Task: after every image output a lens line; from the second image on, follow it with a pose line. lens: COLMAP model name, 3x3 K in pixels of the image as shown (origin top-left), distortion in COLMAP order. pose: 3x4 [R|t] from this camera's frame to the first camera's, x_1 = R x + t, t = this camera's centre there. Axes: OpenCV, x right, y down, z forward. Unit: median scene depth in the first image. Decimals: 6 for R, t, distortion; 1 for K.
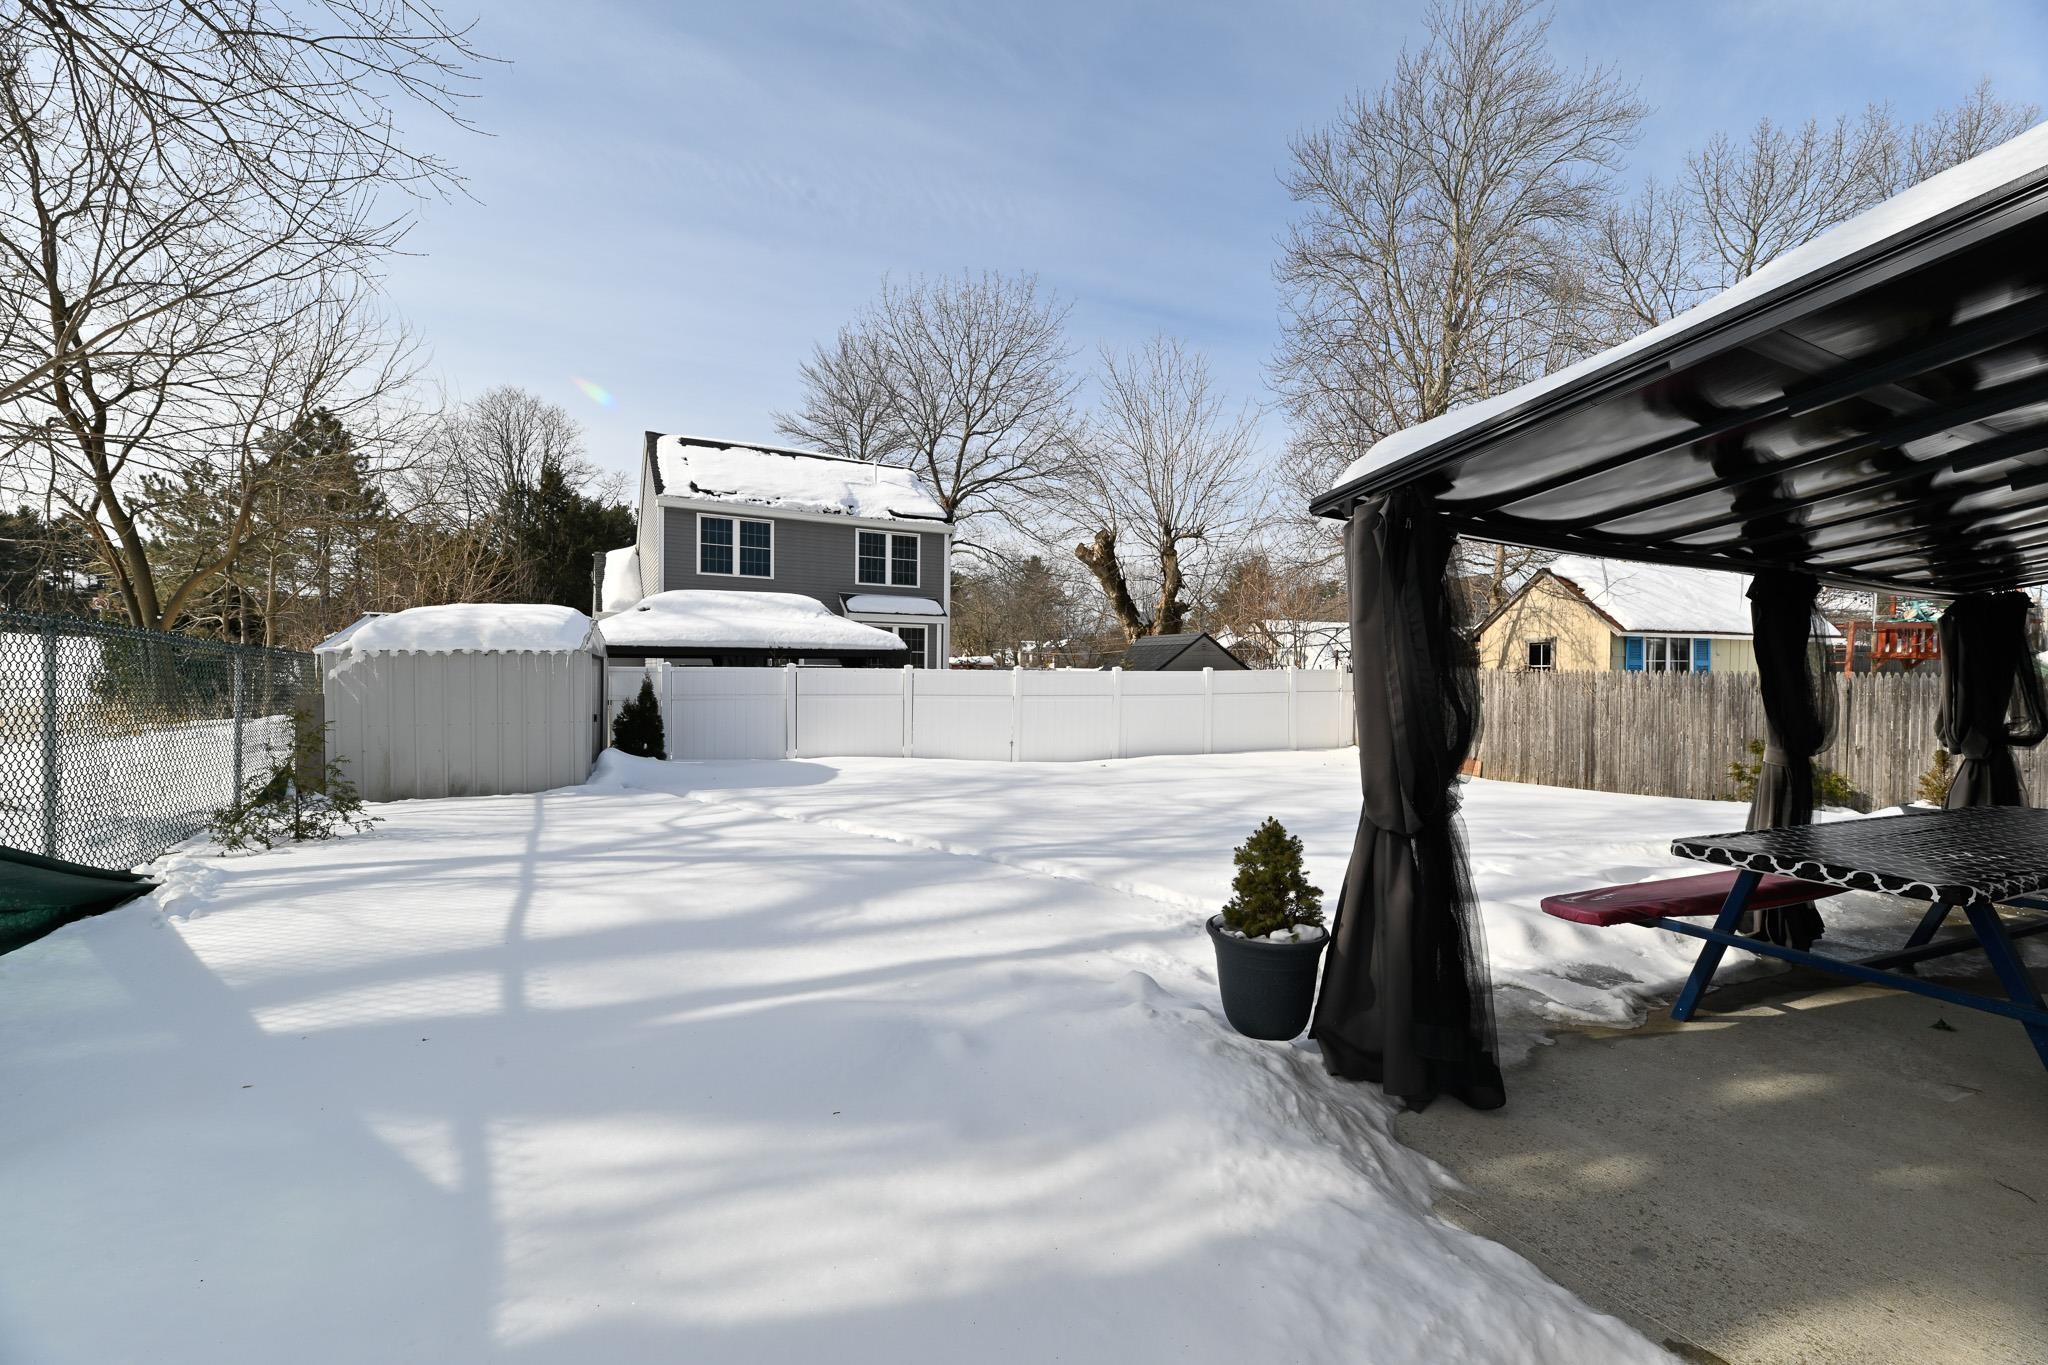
lens RADIAL K [[826.9, 0, 1035.8], [0, 826.9, 682.6], [0, 0, 1]] dist [-0.001974, -0.000767]
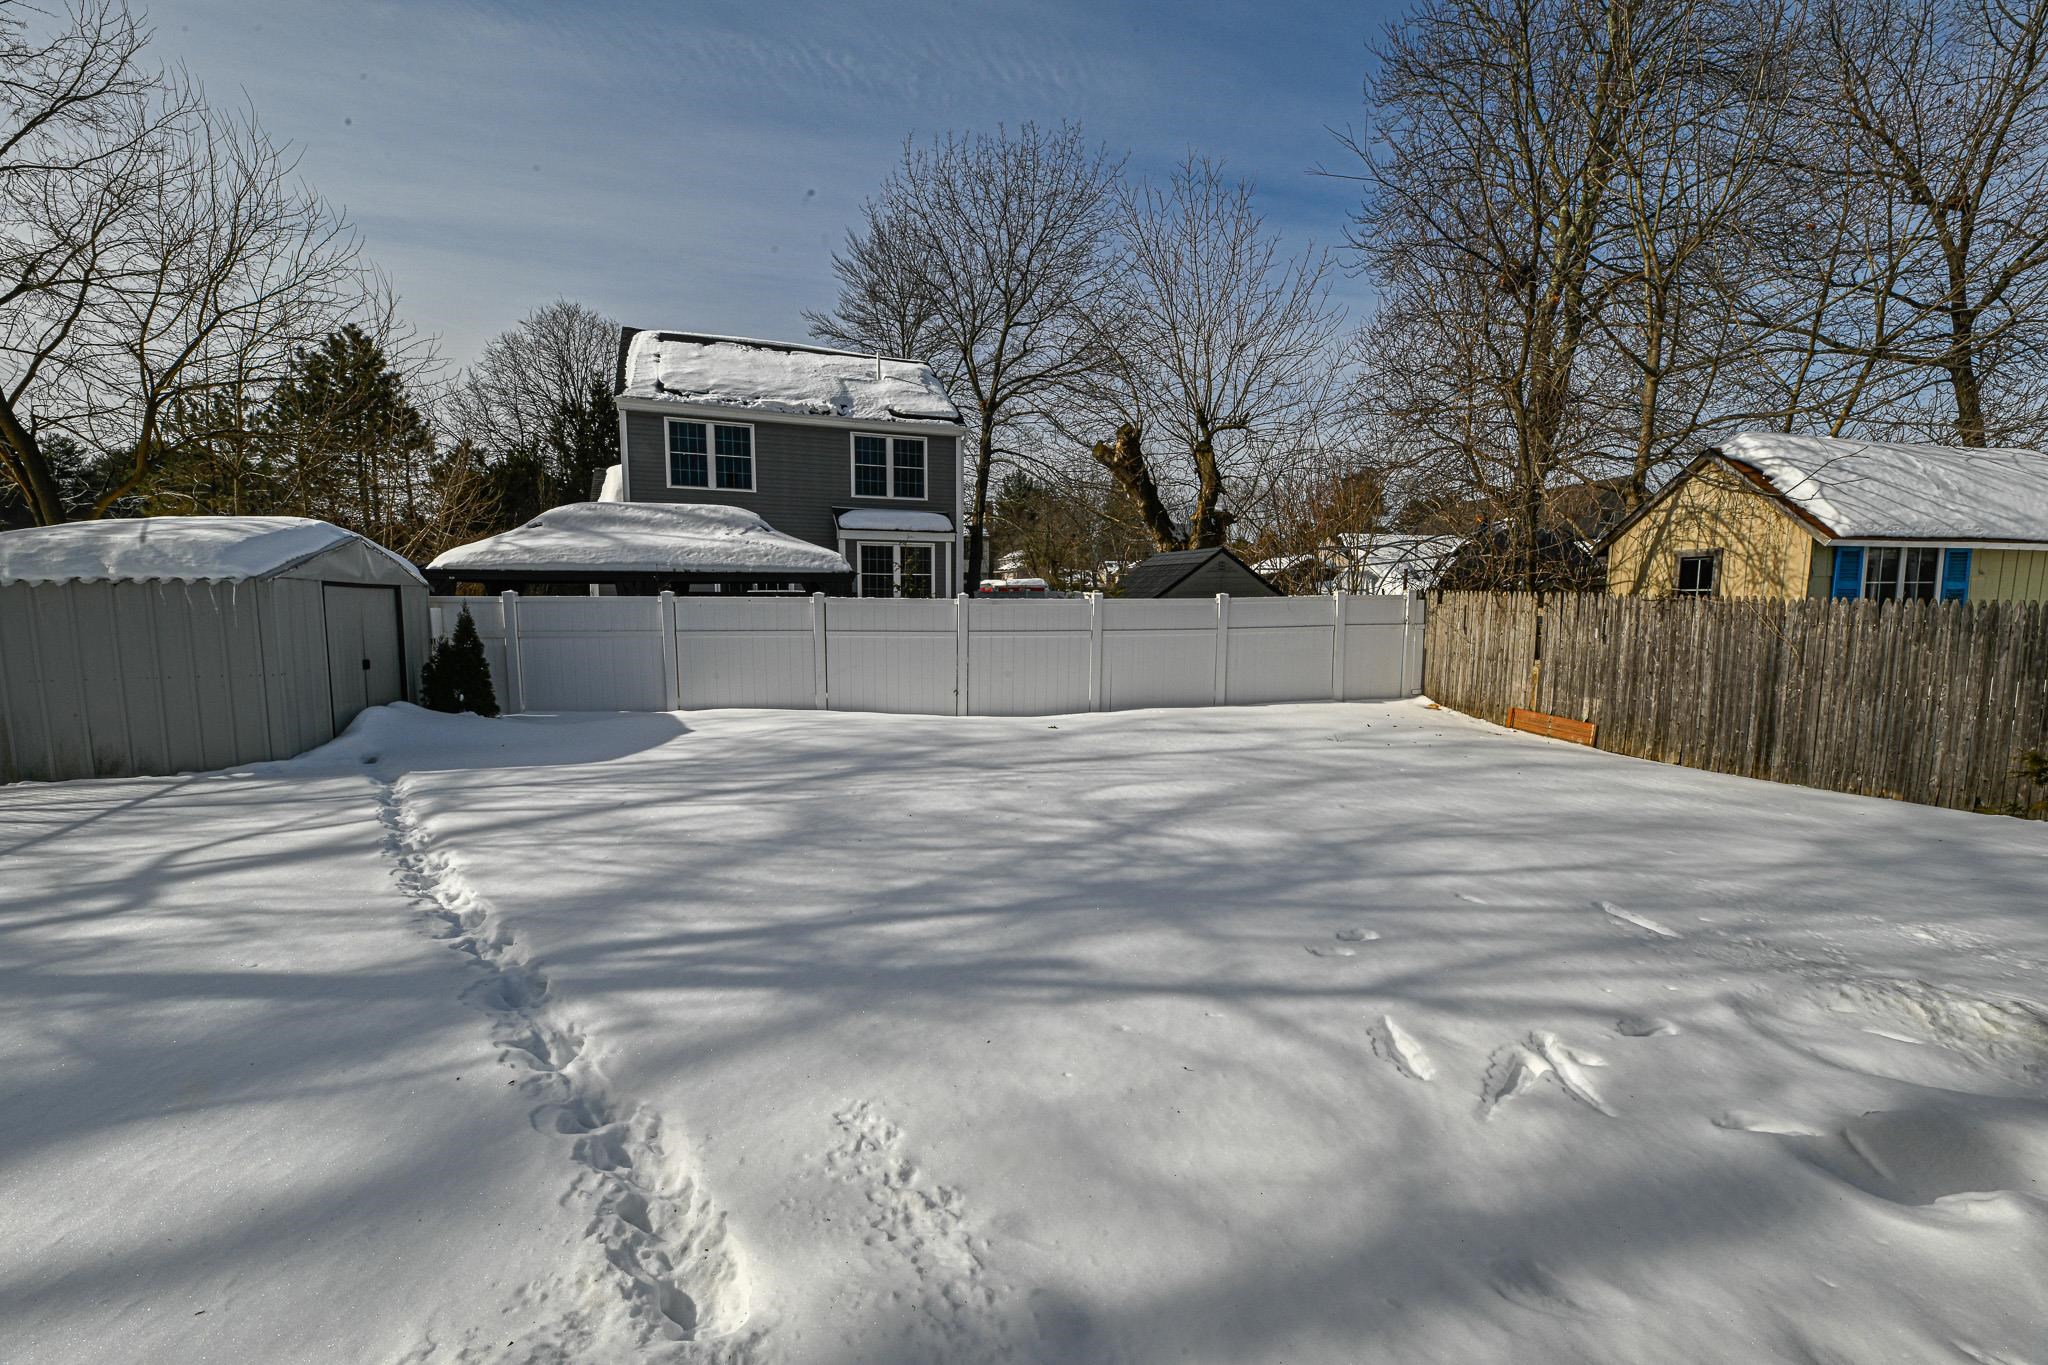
lens RADIAL K [[826.9, 0, 1035.8], [0, 826.9, 682.6], [0, 0, 1]] dist [-0.001974, -0.000767]
pose [[0.992911, 0.009416, -0.118489, 0.122256], [0.001854, 0.995509, 0.094646, -0.008488], [0.118848, -0.094195, 0.988434, 0.206291]]
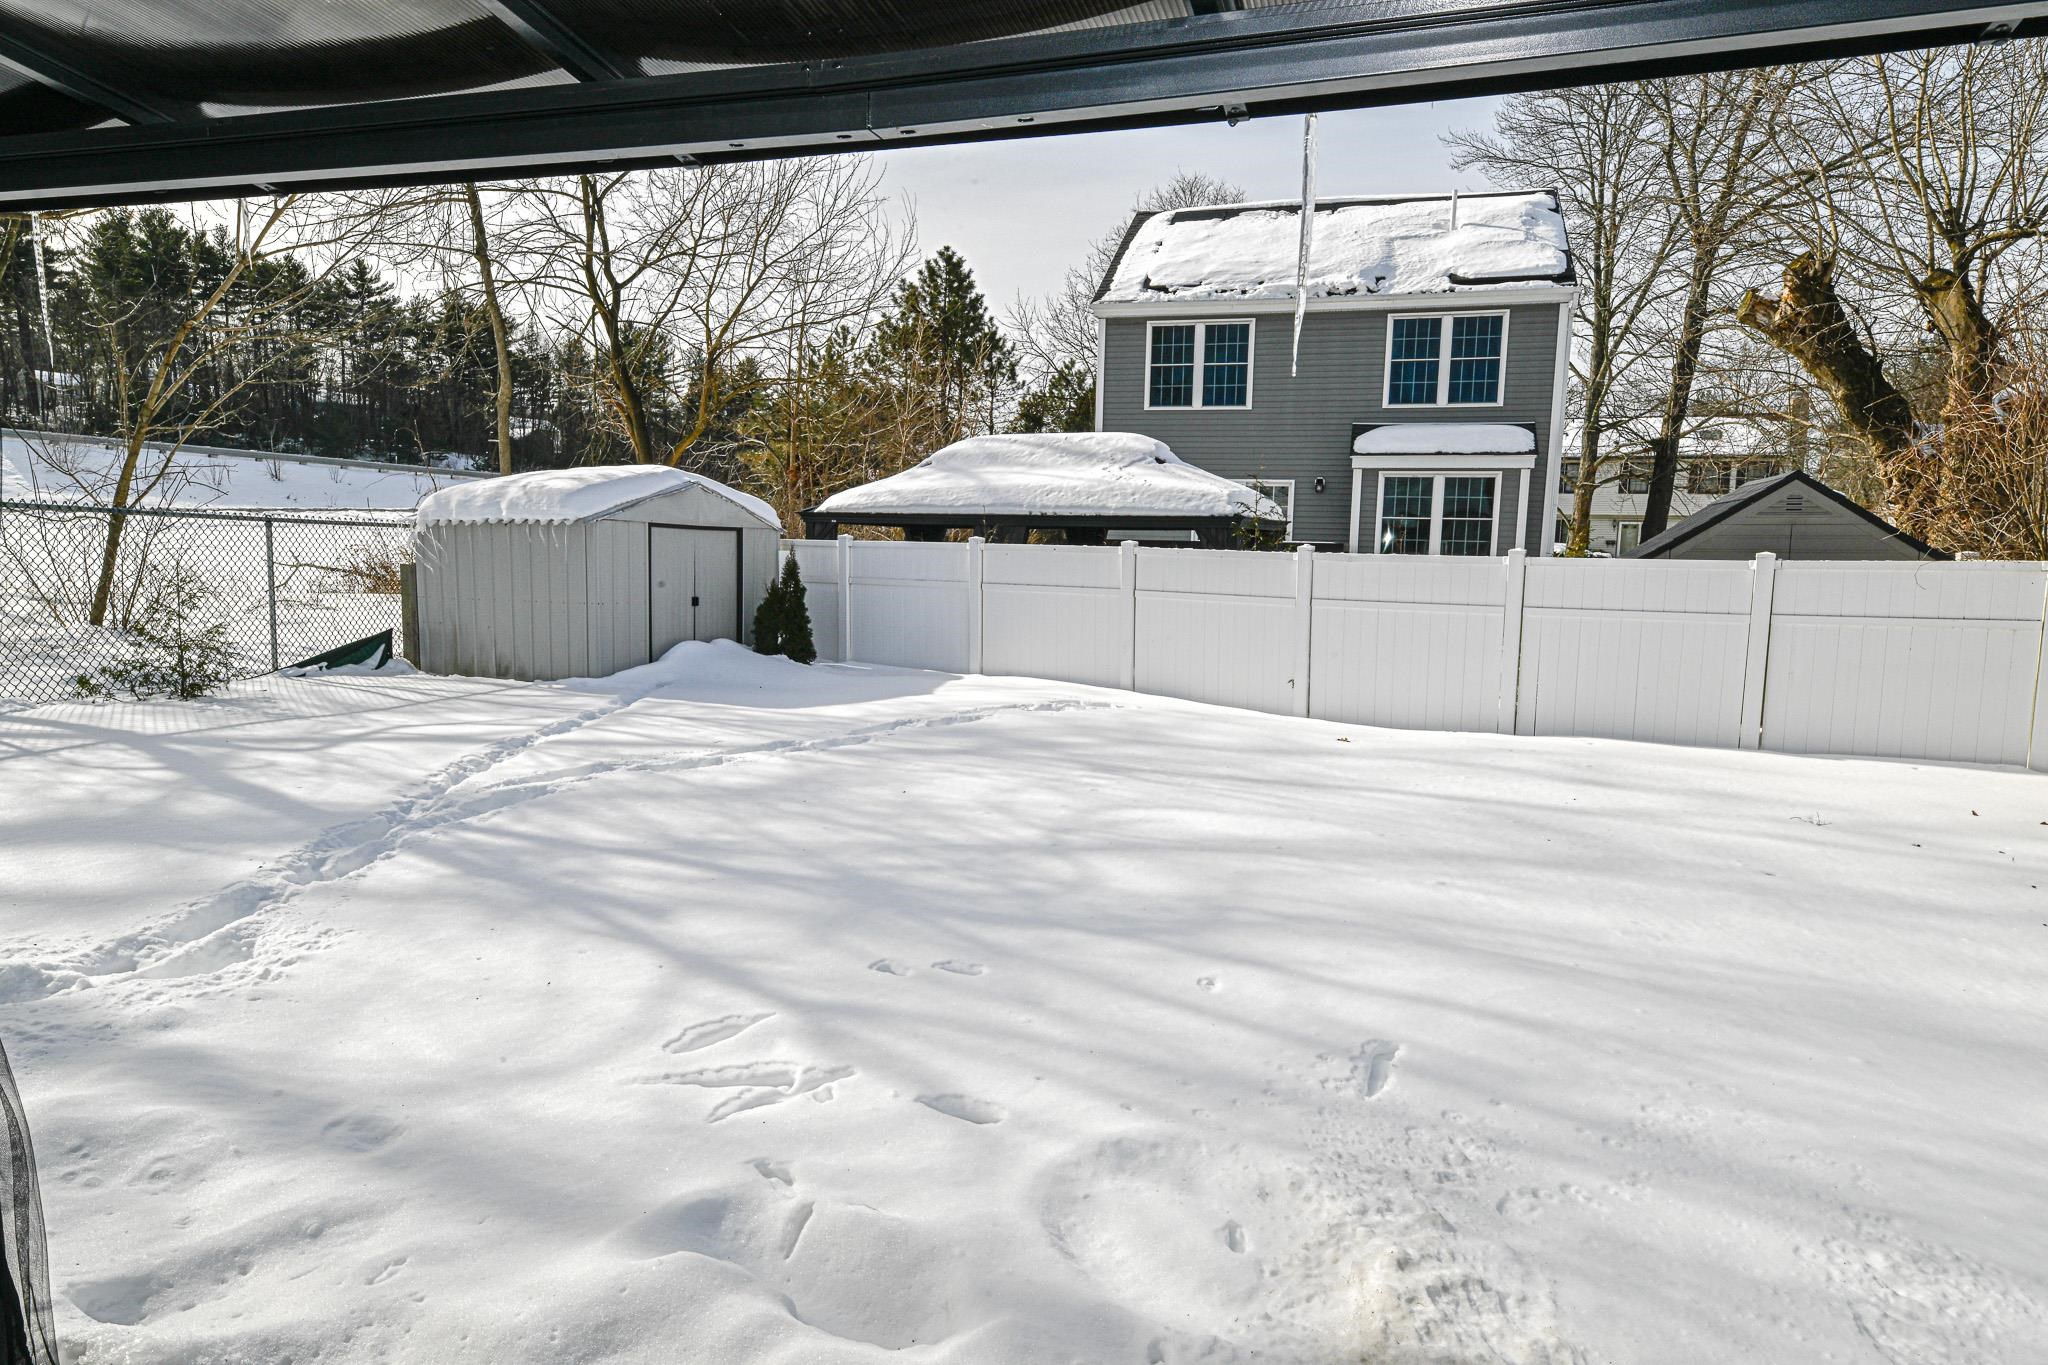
lens RADIAL K [[1195.9, 0, 1024.0], [0, 1195.9, 682.5], [0, 0, 1]] dist [0.013508, 0.000475]
pose [[0.696419, 0.093356, -0.711537, 0.371841], [-0.023055, 0.993901, 0.107837, -0.009285], [0.717265, -0.058695, 0.694324, 0.268502]]
